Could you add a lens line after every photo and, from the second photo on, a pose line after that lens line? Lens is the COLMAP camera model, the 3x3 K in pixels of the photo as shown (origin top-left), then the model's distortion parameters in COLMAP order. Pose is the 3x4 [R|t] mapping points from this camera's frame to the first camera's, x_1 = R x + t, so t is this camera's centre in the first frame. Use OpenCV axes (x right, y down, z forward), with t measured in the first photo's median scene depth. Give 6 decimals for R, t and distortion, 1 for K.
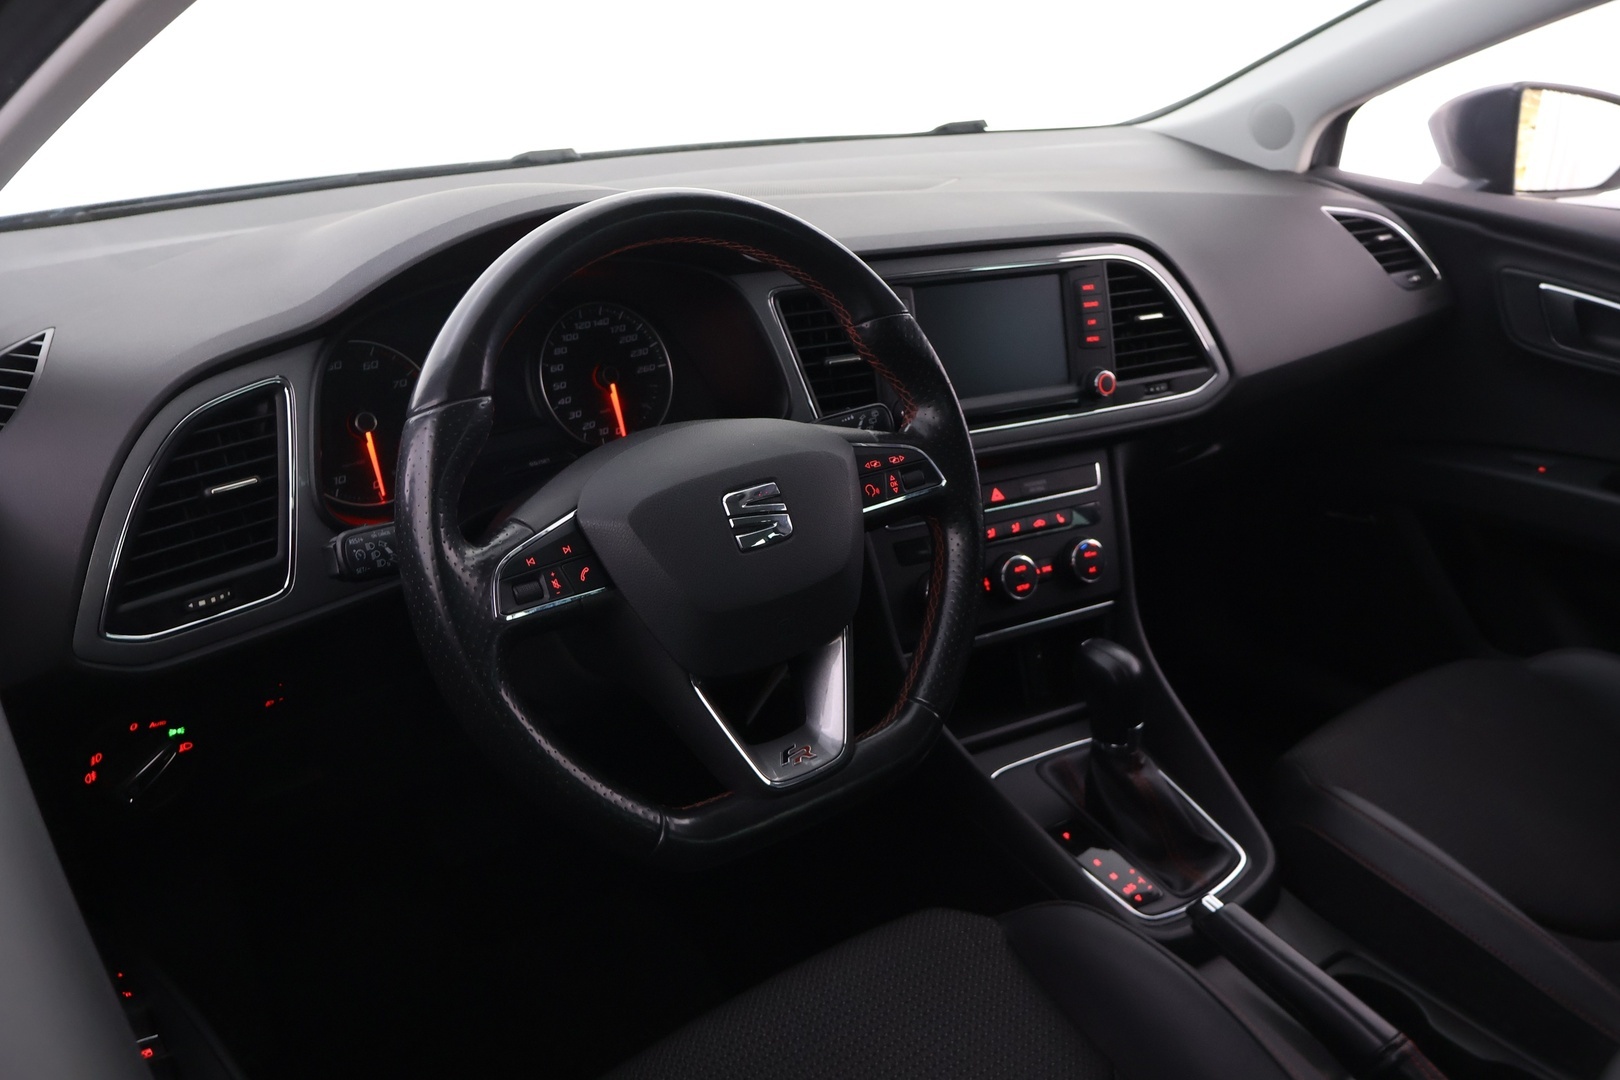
lens RADIAL K [[1401.6, 0, 801.5], [0, 1401.6, 535.8], [0, 0, 1]] dist [0.055725, -0.027938]
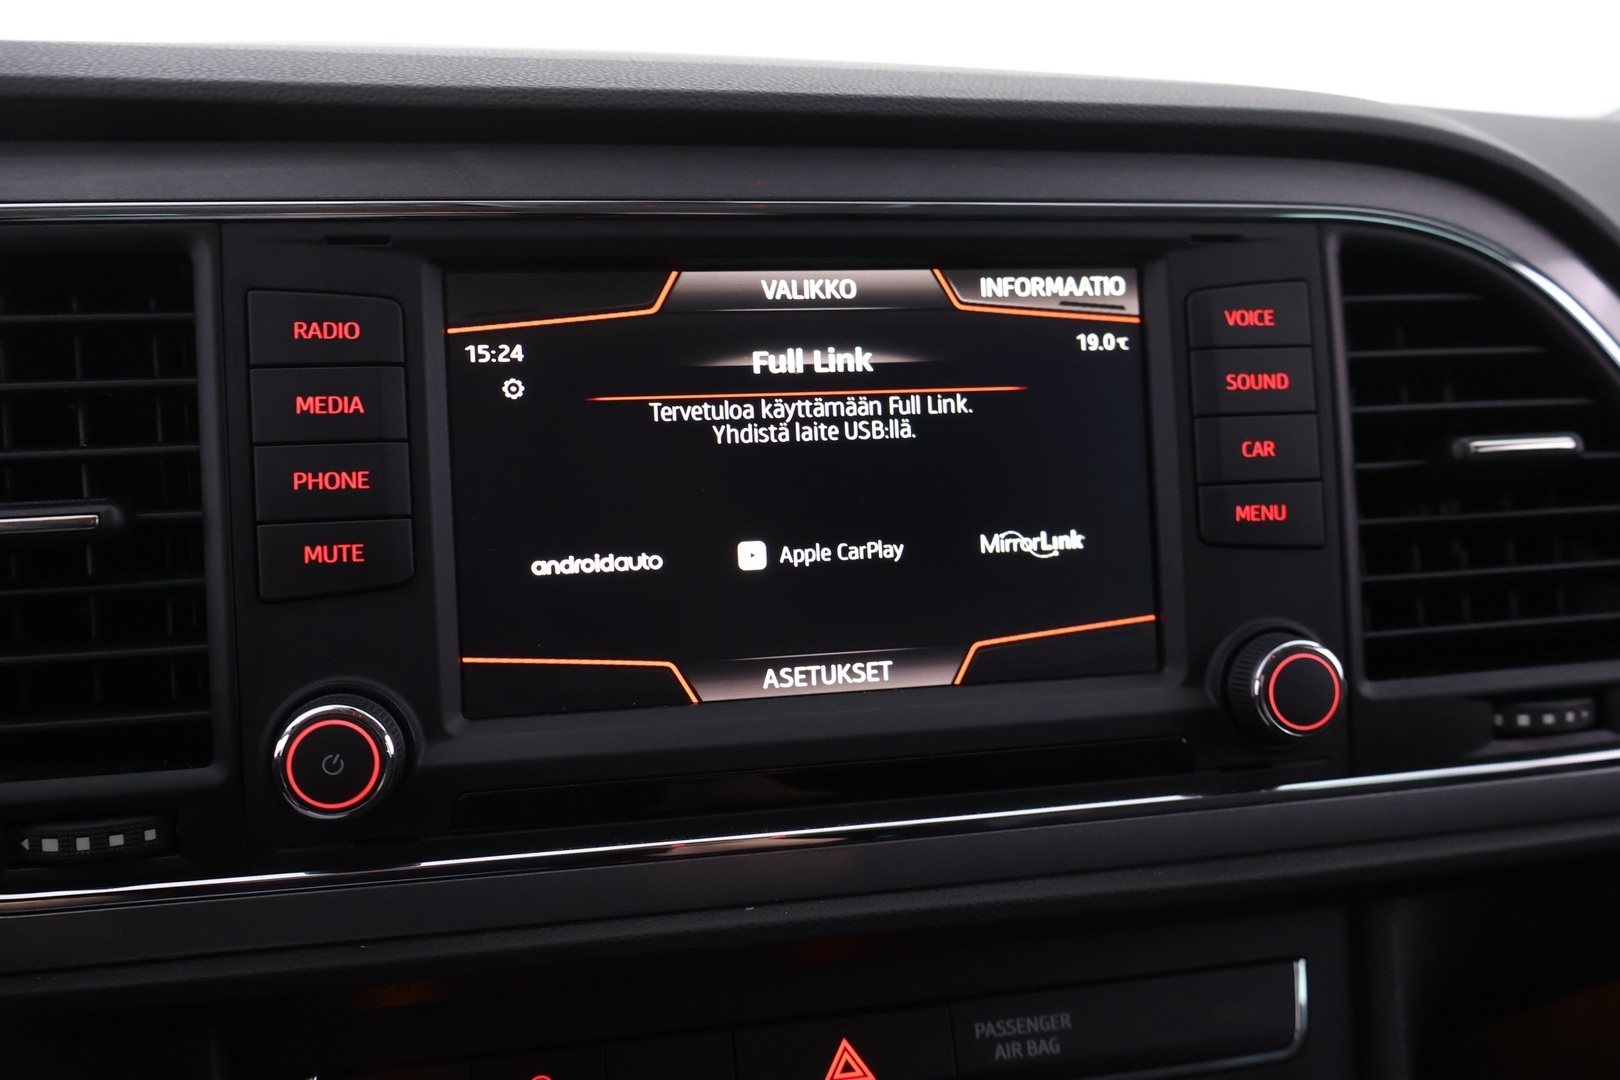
lens RADIAL K [[1401.6, 0, 820.2], [0, 1401.6, 537.8], [0, 0, 1]] dist [0.055725, -0.027938]
pose [[0.946990, 0.063220, -0.314982, 0.210190], [-0.101914, 0.988922, -0.107918, -0.097634], [0.304670, 0.134298, 0.942942, 0.720029]]
